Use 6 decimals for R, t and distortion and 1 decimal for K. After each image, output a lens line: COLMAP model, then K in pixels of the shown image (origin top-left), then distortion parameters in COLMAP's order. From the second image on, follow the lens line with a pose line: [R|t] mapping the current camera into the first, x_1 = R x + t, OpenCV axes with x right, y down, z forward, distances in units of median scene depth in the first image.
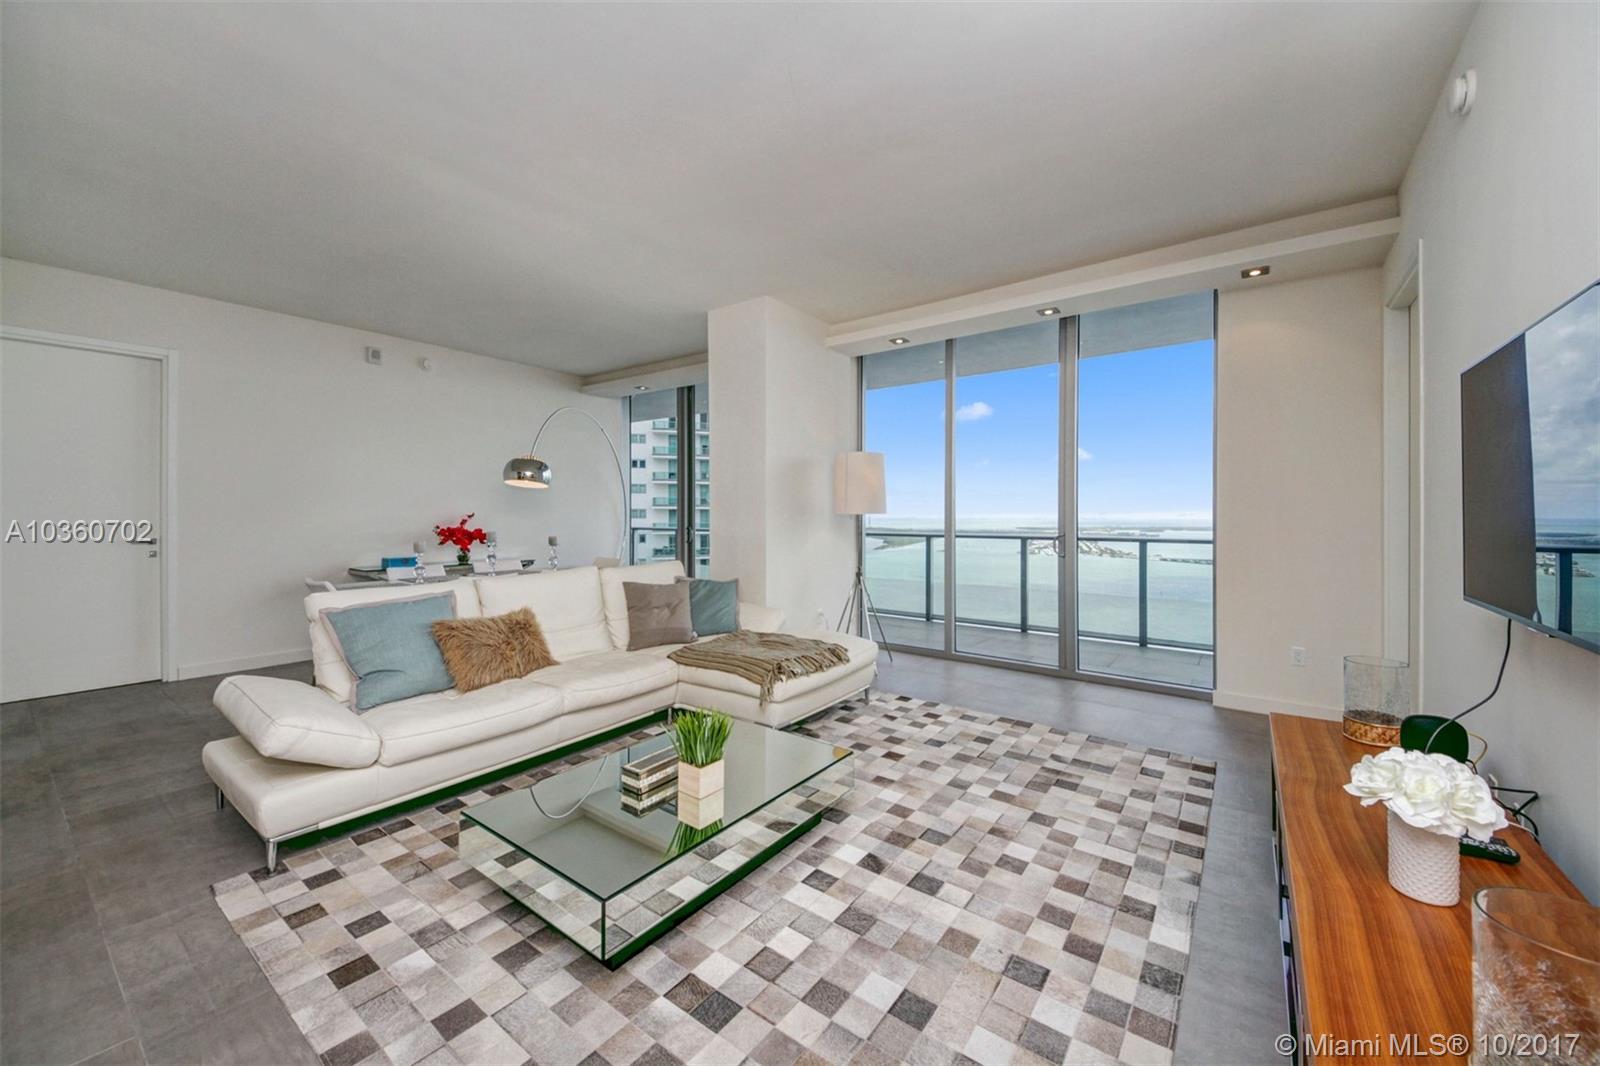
lens RADIAL K [[622.2, 0, 826.2], [0, 622.2, 510.2], [0, 0, 1]] dist [-0.000453, -0.001520]
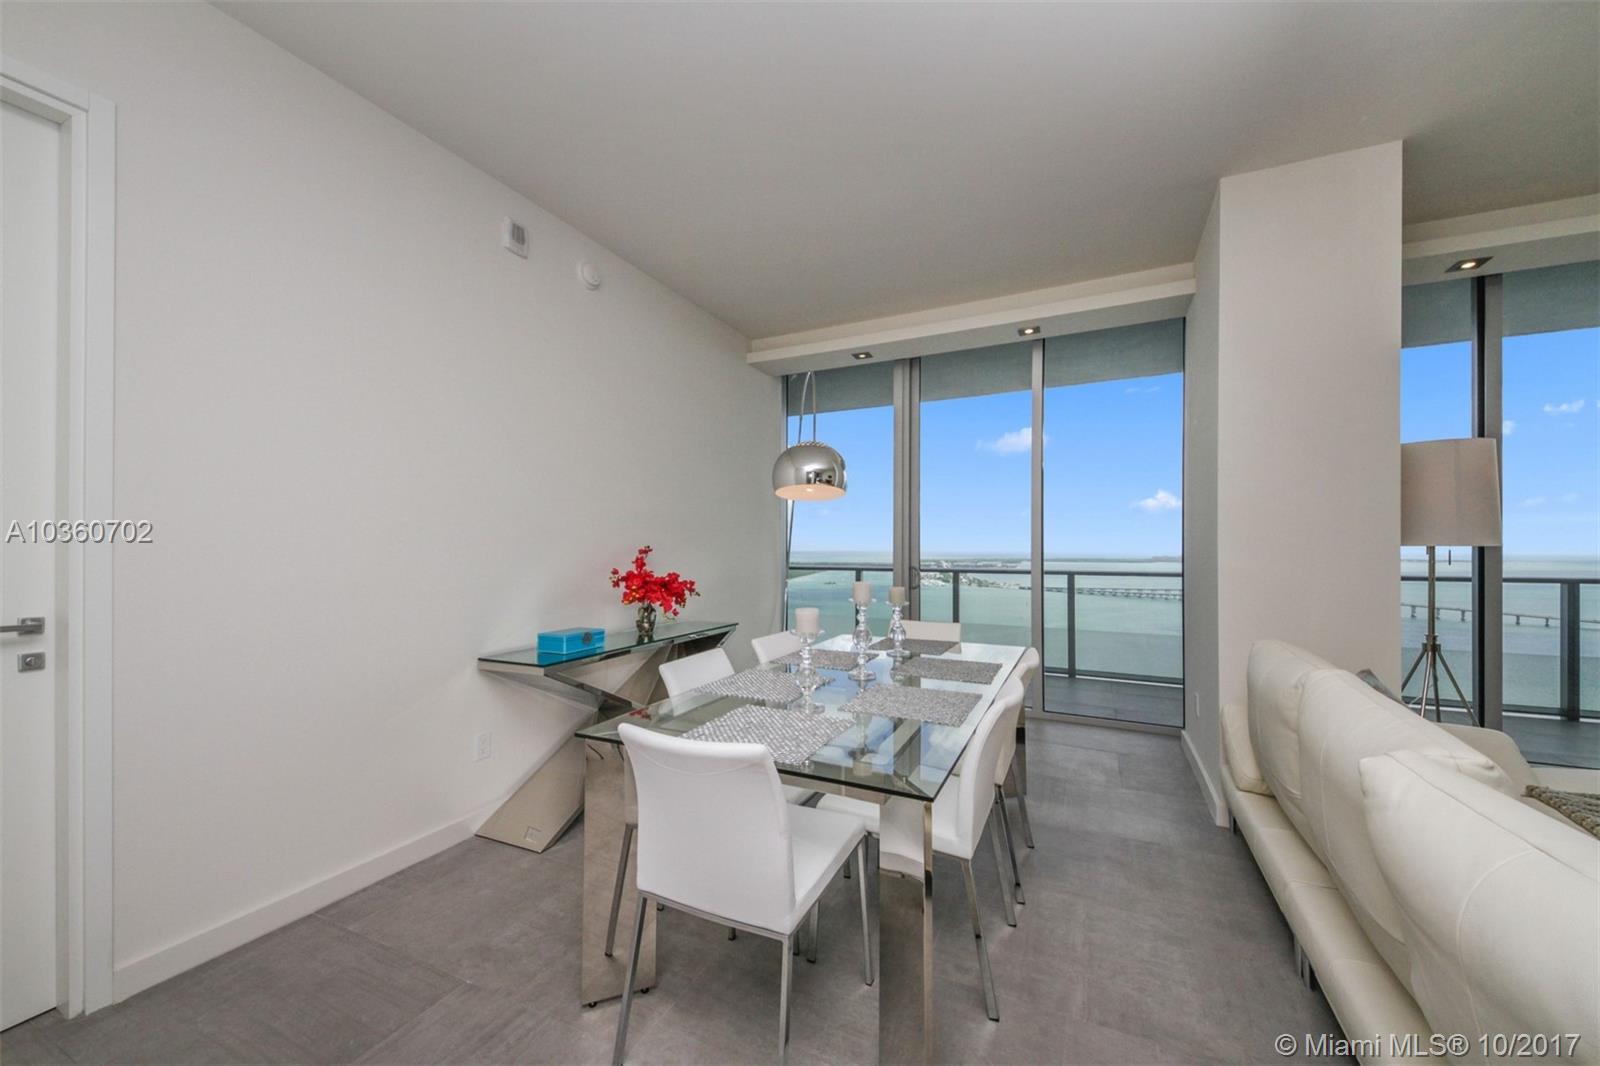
lens RADIAL K [[622.2, 0, 782.7], [0, 622.2, 545.6], [0, 0, 1]] dist [-0.000453, -0.001520]
pose [[0.983184, -0.001297, 0.182614, -0.169597], [0.000439, 0.999989, 0.004742, 0.000537], [-0.182618, -0.004582, 0.983173, 0.133620]]
